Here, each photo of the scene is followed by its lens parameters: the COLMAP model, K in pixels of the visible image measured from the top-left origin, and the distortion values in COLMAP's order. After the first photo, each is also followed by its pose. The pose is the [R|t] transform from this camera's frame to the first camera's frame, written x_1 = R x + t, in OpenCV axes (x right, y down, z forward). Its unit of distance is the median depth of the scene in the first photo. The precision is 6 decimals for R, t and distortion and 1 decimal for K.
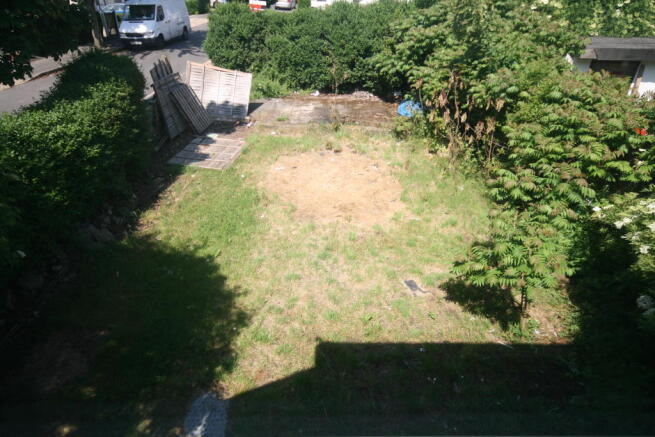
lens RADIAL K [[418.8, 0, 327.7], [0, 418.8, 219.6], [0, 0, 1]] dist [0.009155, 0.002595]
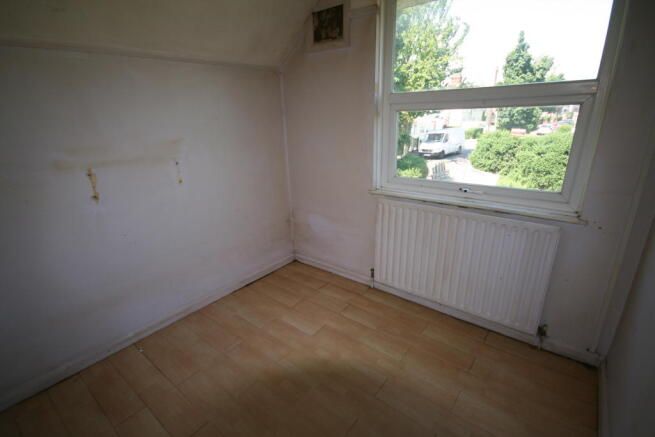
lens RADIAL K [[306.8, 0, 326.3], [0, 306.8, 219.1], [0, 0, 1]] dist [-0.000424, -0.000121]
pose [[0.762382, 0.160845, -0.626819, 0.047947], [-0.282515, 0.954164, -0.098772, 0.065697], [0.582202, 0.252388, 0.772879, -0.122598]]
